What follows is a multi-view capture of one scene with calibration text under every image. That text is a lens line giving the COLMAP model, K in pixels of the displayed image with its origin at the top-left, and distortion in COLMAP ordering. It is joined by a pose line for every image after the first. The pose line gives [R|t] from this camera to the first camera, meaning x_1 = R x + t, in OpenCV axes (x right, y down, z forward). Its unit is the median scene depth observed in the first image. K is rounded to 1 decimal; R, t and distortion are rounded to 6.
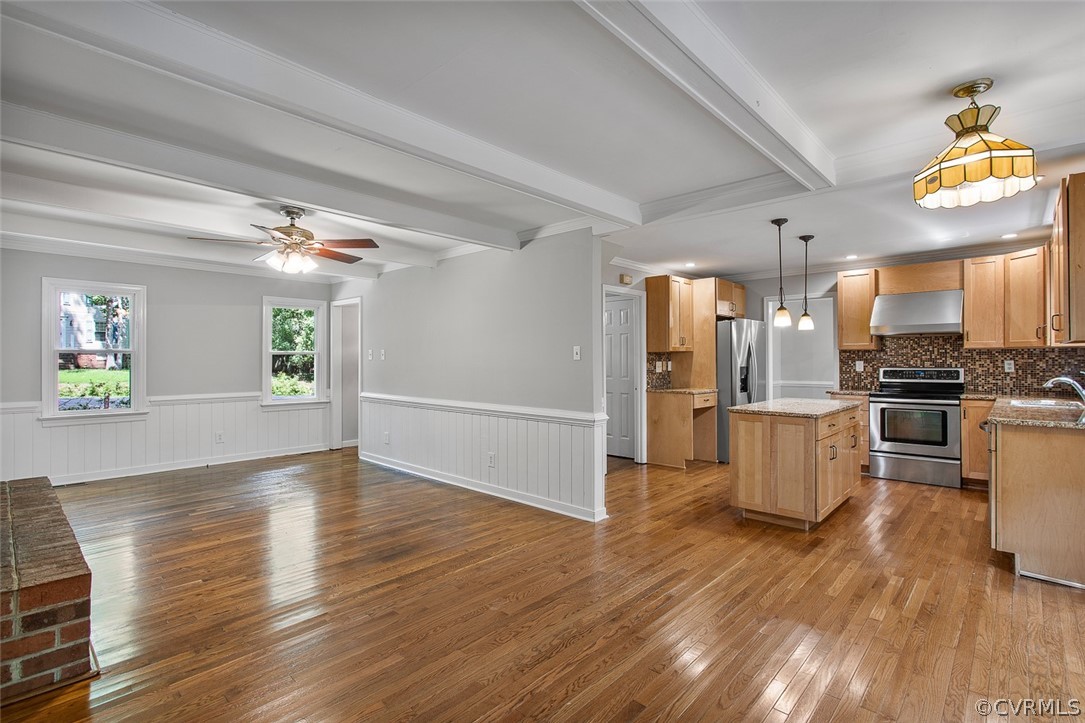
lens RADIAL K [[512.8, 0, 542.3], [0, 512.8, 356.4], [0, 0, 1]] dist [-0.000307, -0.000811]
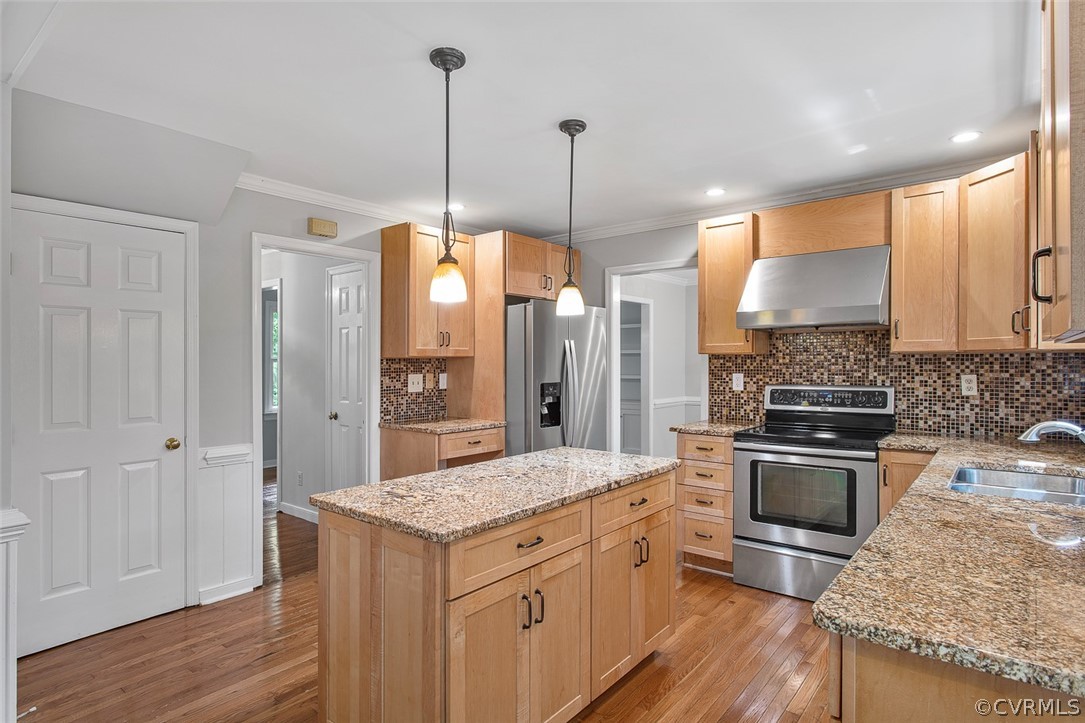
lens RADIAL K [[582.6, 0, 542.6], [0, 582.6, 364.3], [0, 0, 1]] dist [-0.003799, 0.000405]
pose [[0.997694, -0.000957, 0.067860, 0.394881], [0.000359, 0.999961, 0.008822, -0.008429], [-0.067865, -0.008778, 0.997656, 0.390831]]
